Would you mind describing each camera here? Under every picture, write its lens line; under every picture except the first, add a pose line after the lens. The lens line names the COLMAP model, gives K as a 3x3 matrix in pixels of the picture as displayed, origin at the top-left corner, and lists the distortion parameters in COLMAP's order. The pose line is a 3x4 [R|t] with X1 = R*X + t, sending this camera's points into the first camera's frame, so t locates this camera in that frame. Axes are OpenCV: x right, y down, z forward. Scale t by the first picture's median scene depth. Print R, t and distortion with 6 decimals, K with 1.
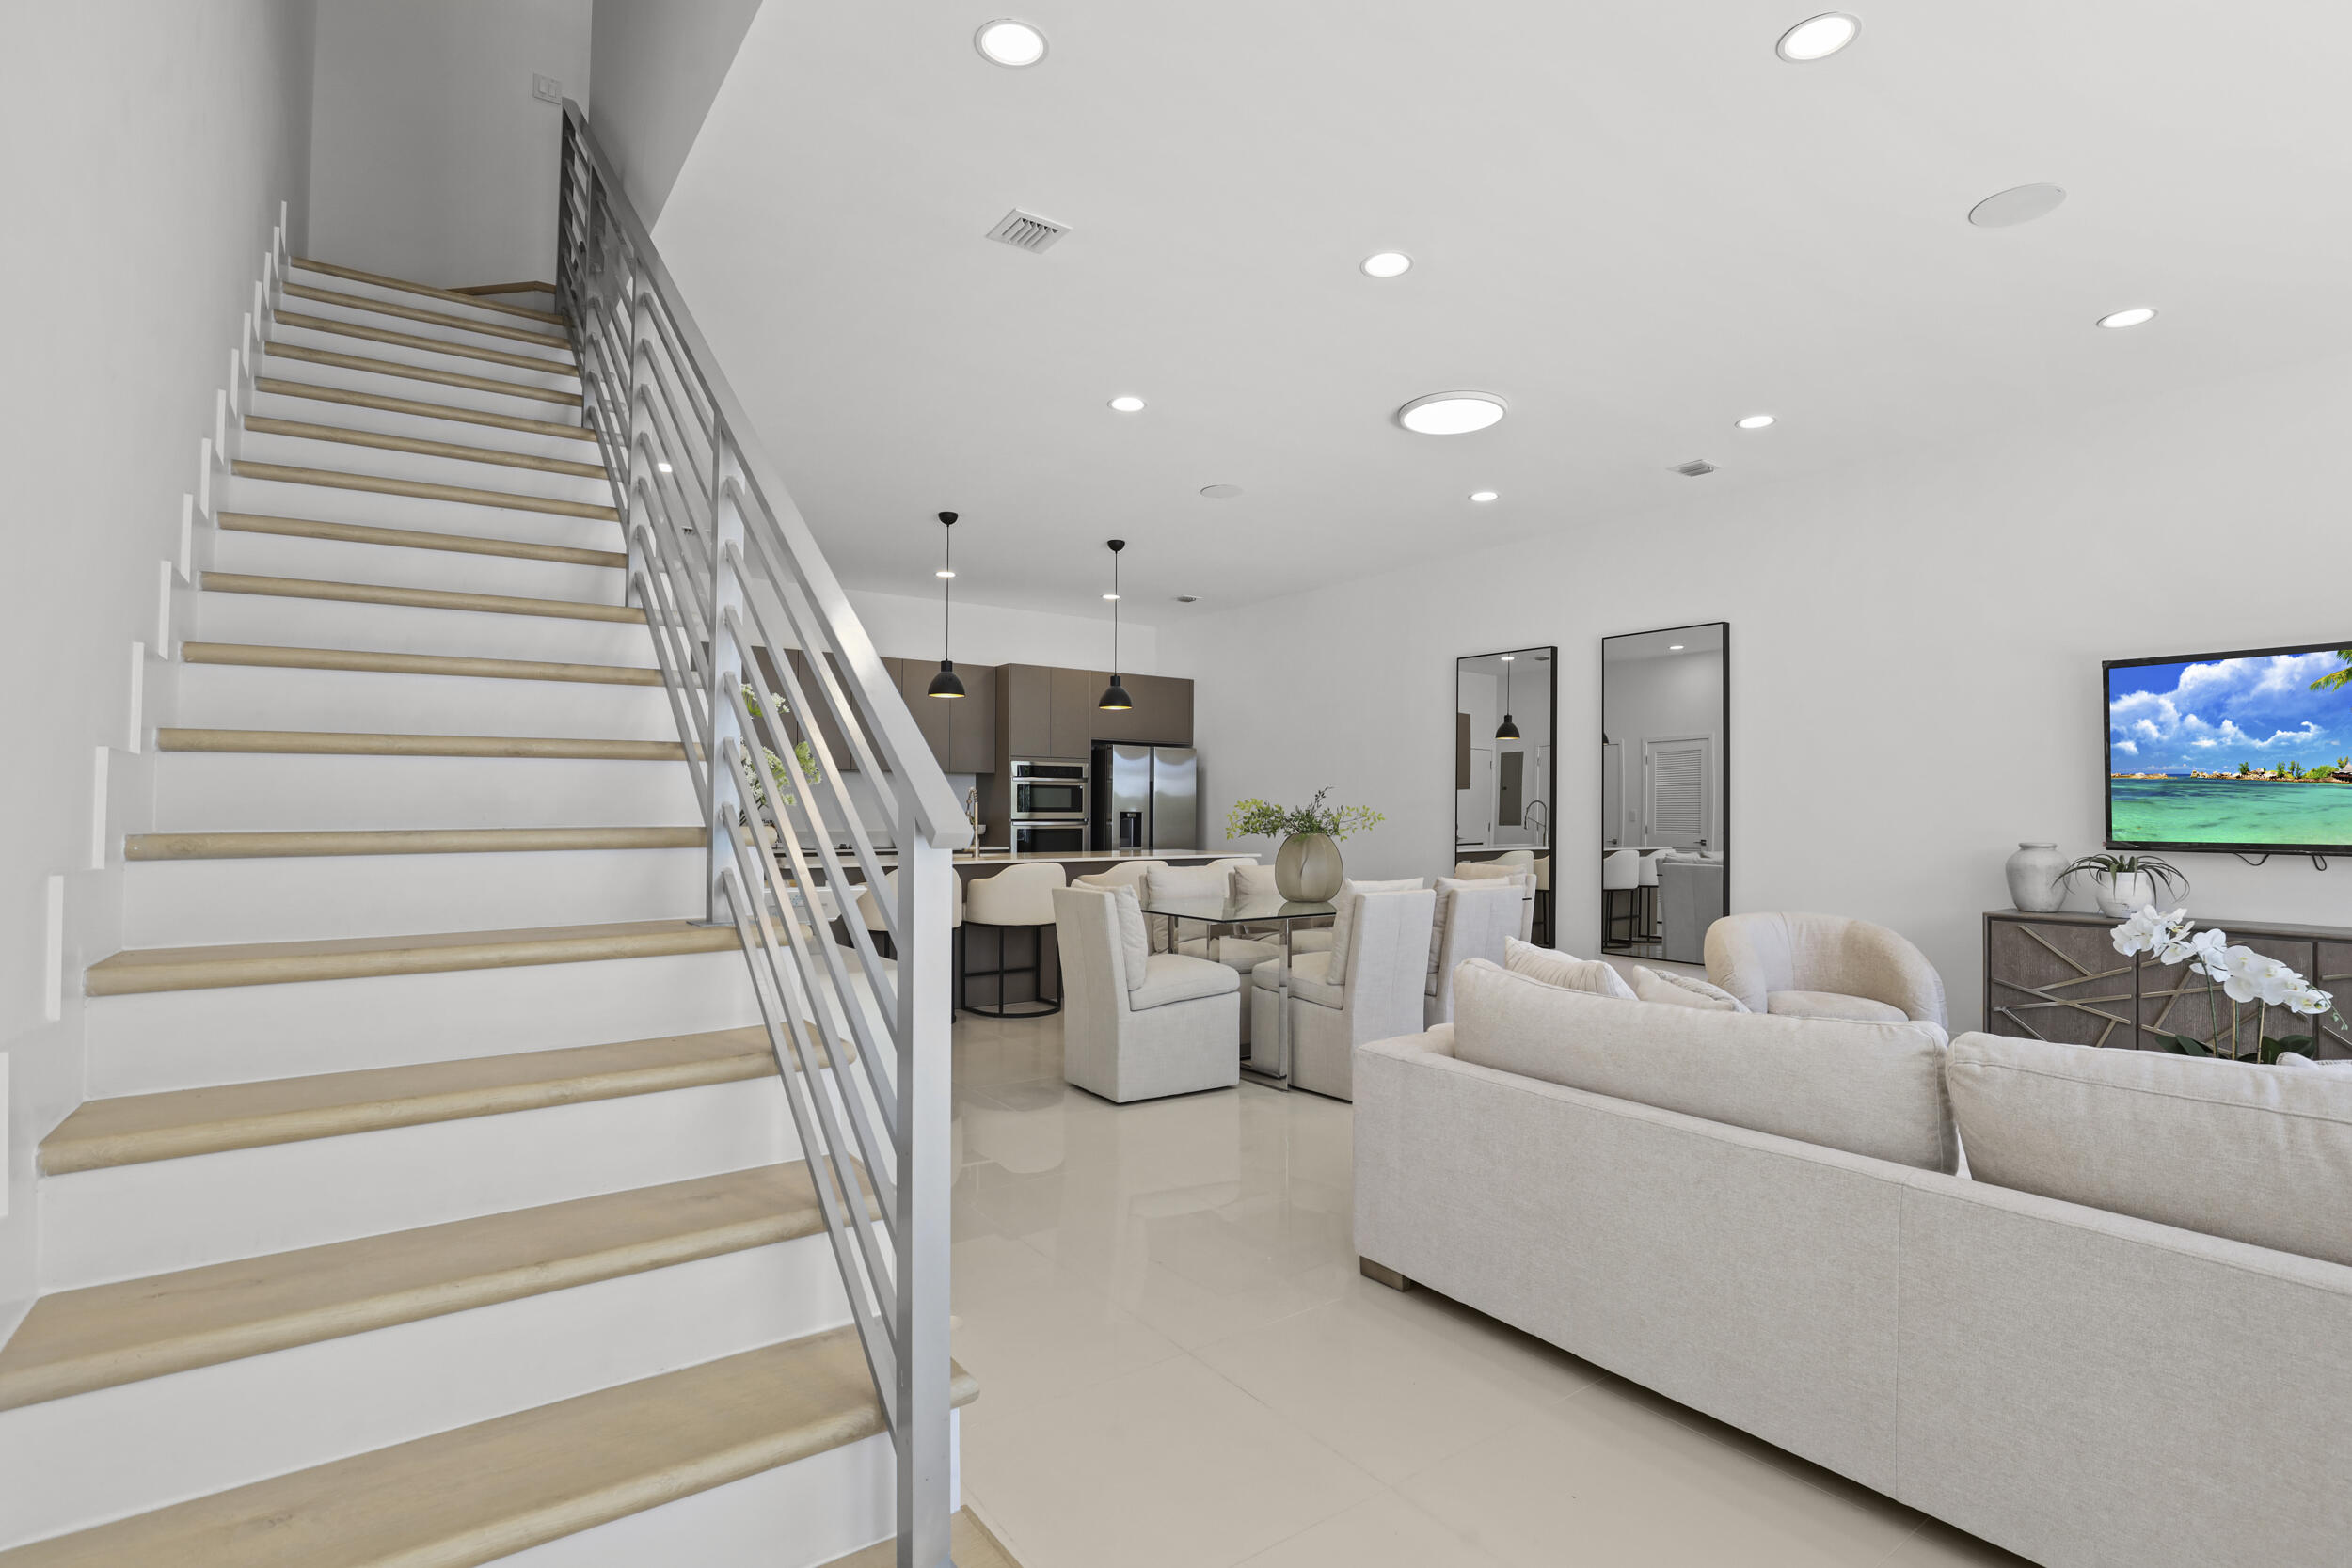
lens RADIAL K [[1115.6, 0, 1177.6], [0, 1115.6, 788.2], [0, 0, 1]] dist [-0.037056, 0.003307]
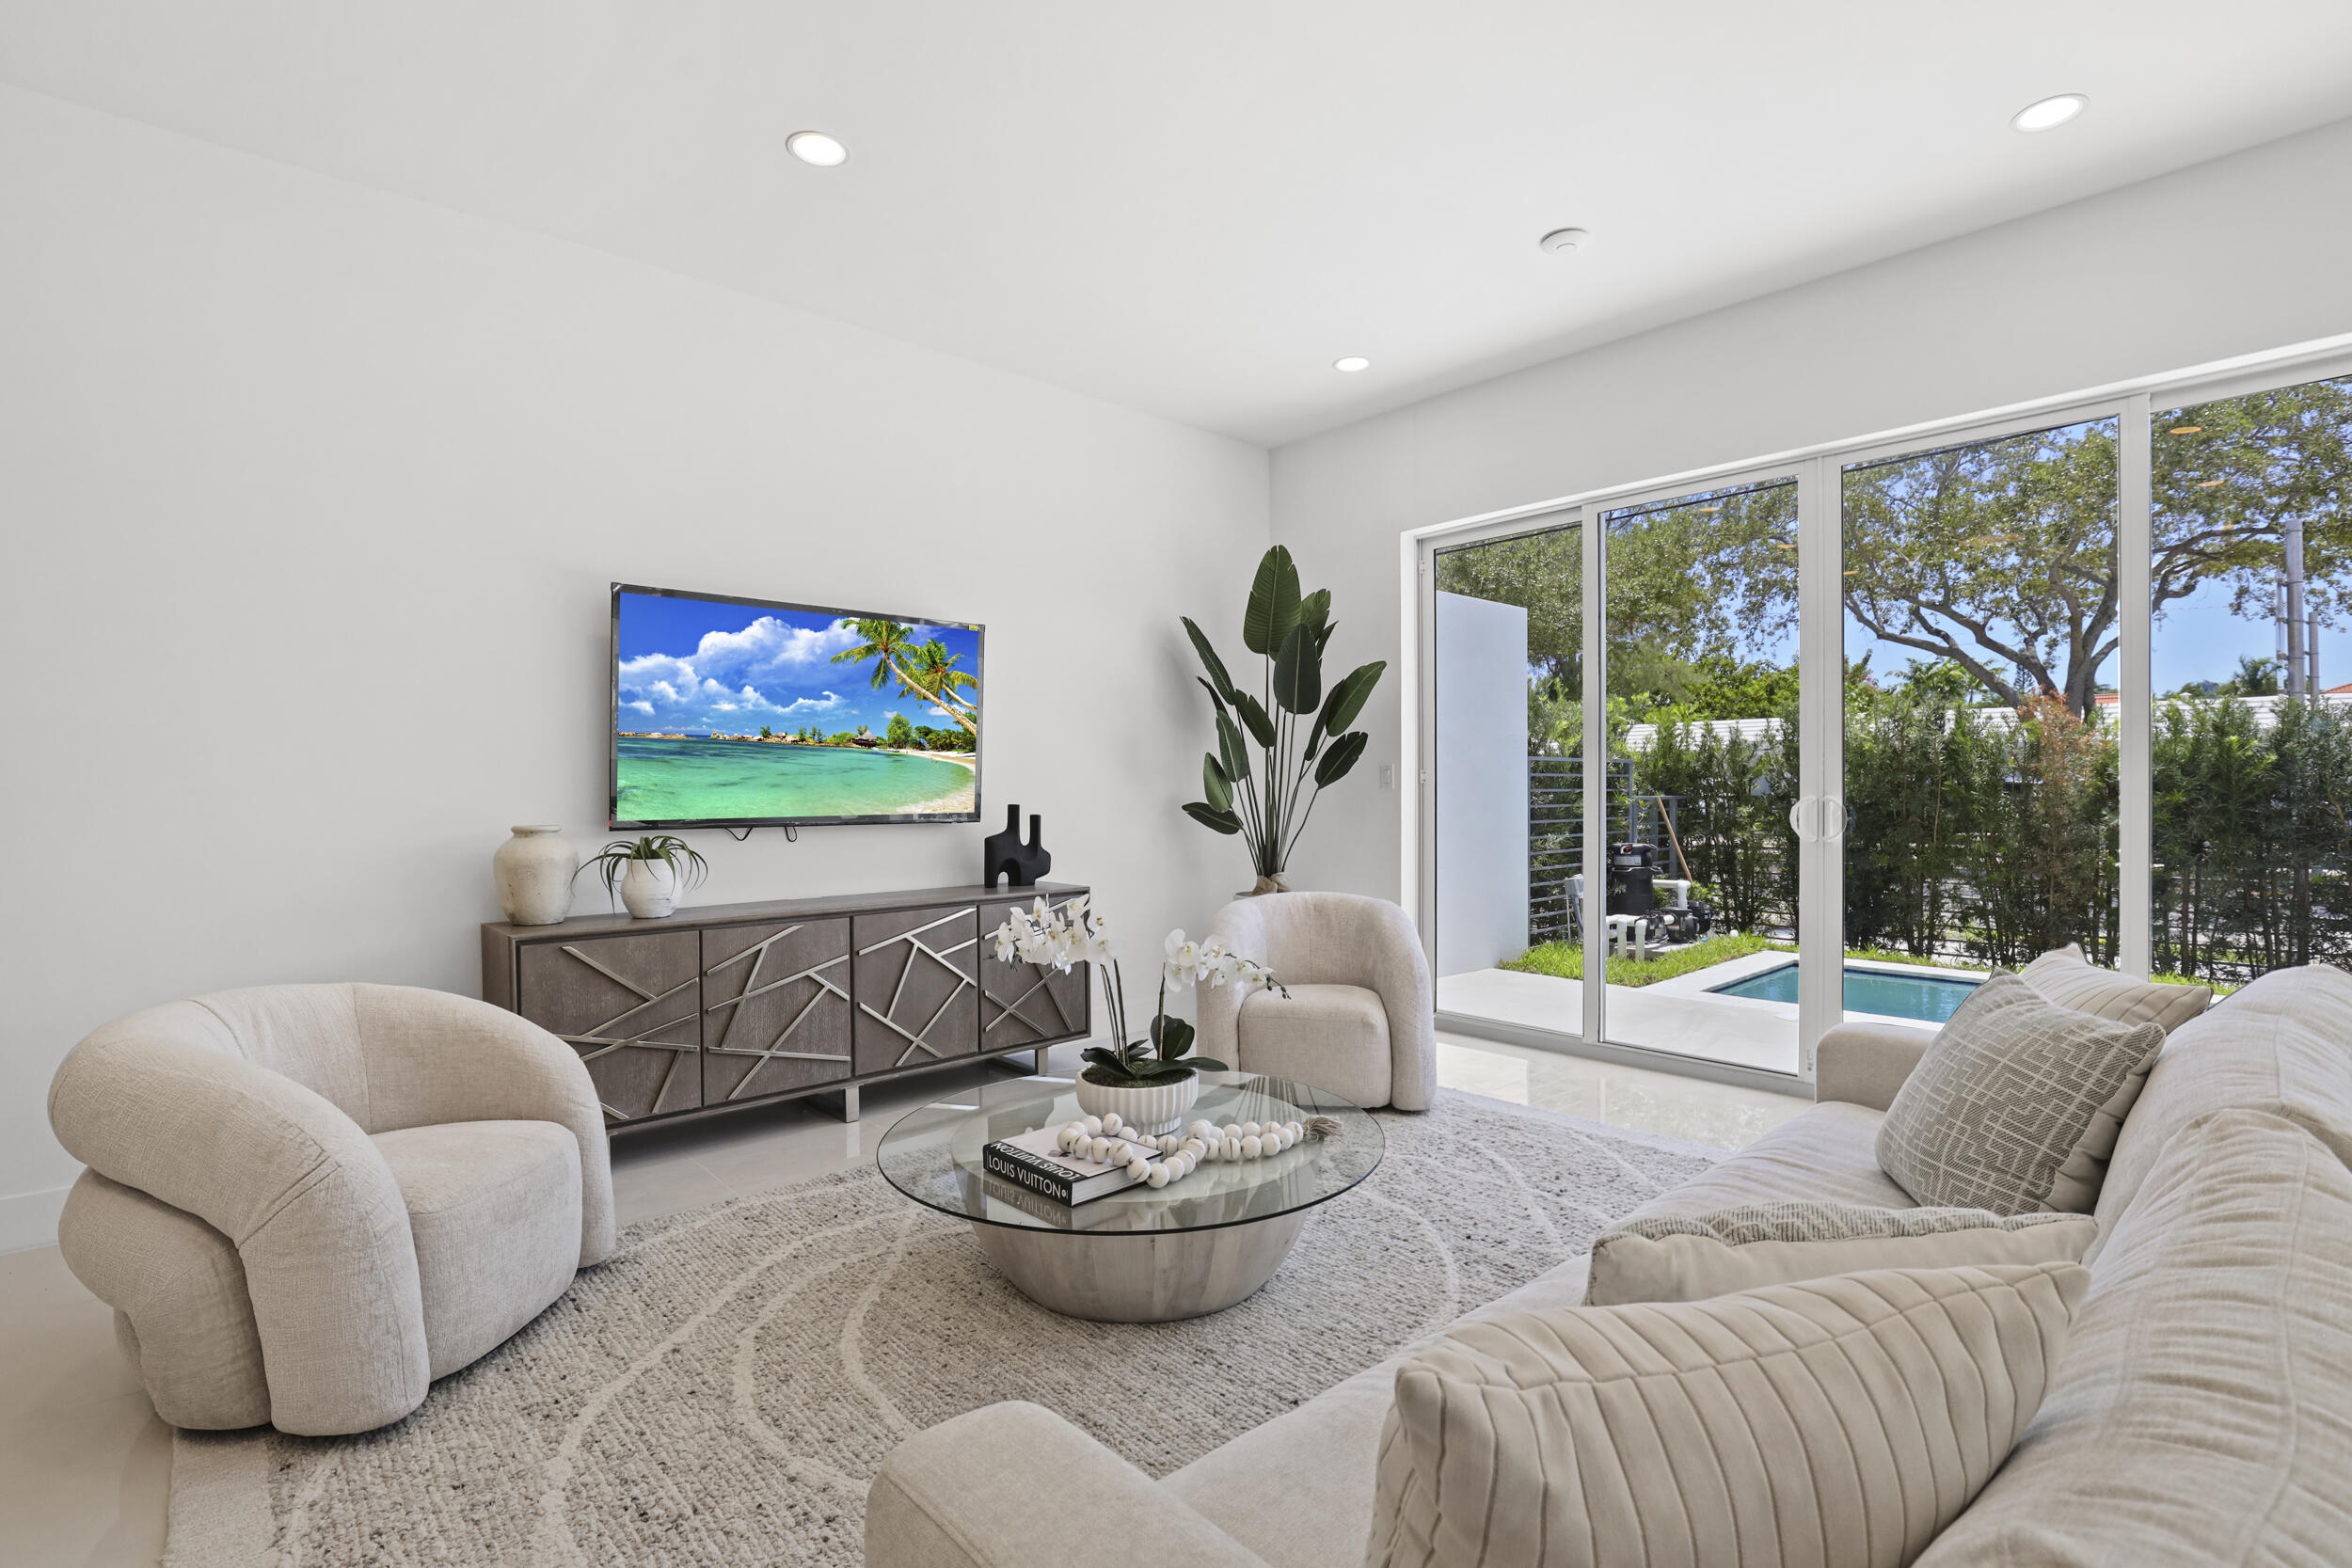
lens RADIAL K [[1078.9, 0, 1162.9], [0, 1078.9, 794.3], [0, 0, 1]] dist [-0.034772, 0.006457]
pose [[-0.096426, -0.010681, 0.995283, 0.040059], [-0.015062, 0.999844, 0.009271, 0.010335], [-0.995226, -0.014097, -0.096572, 0.397095]]
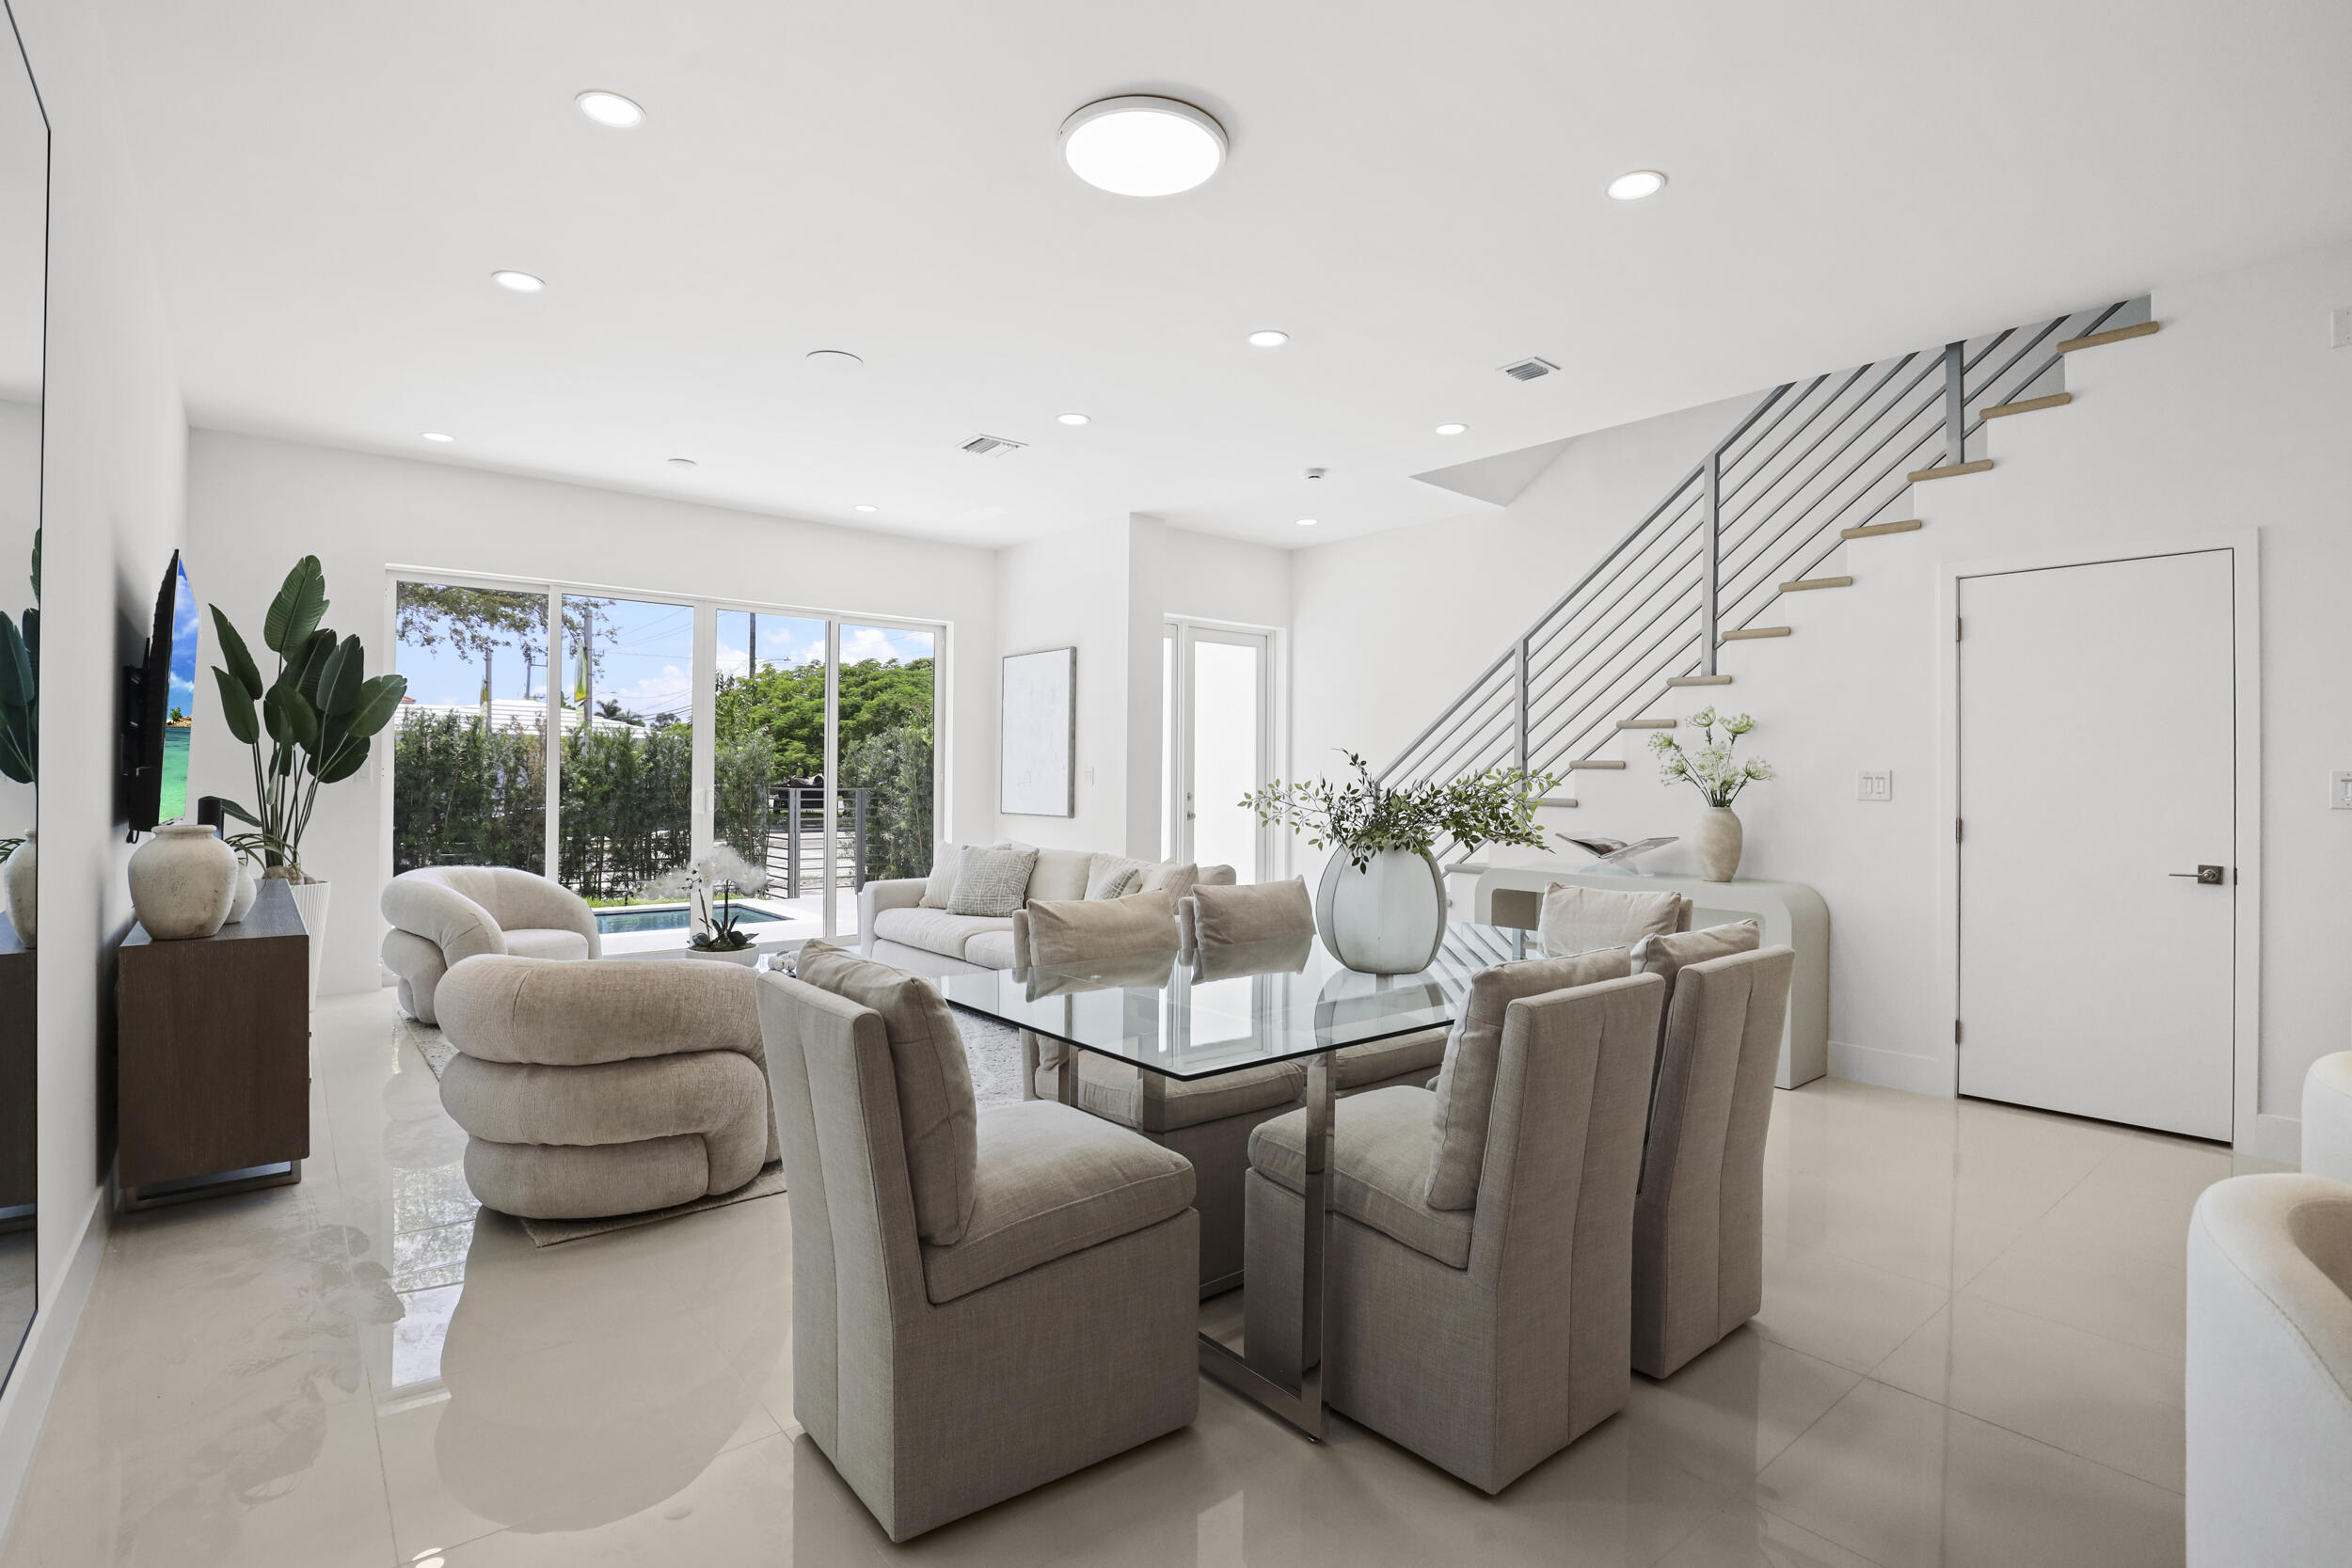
lens RADIAL K [[1115.6, 0, 1203.9], [0, 1115.6, 782.2], [0, 0, 1]] dist [-0.037056, 0.003307]
pose [[-0.997073, -0.014298, -0.075108, 0.151434], [-0.012879, 0.999730, -0.019347, 0.017893], [0.075364, -0.018323, -0.996988, 0.976695]]
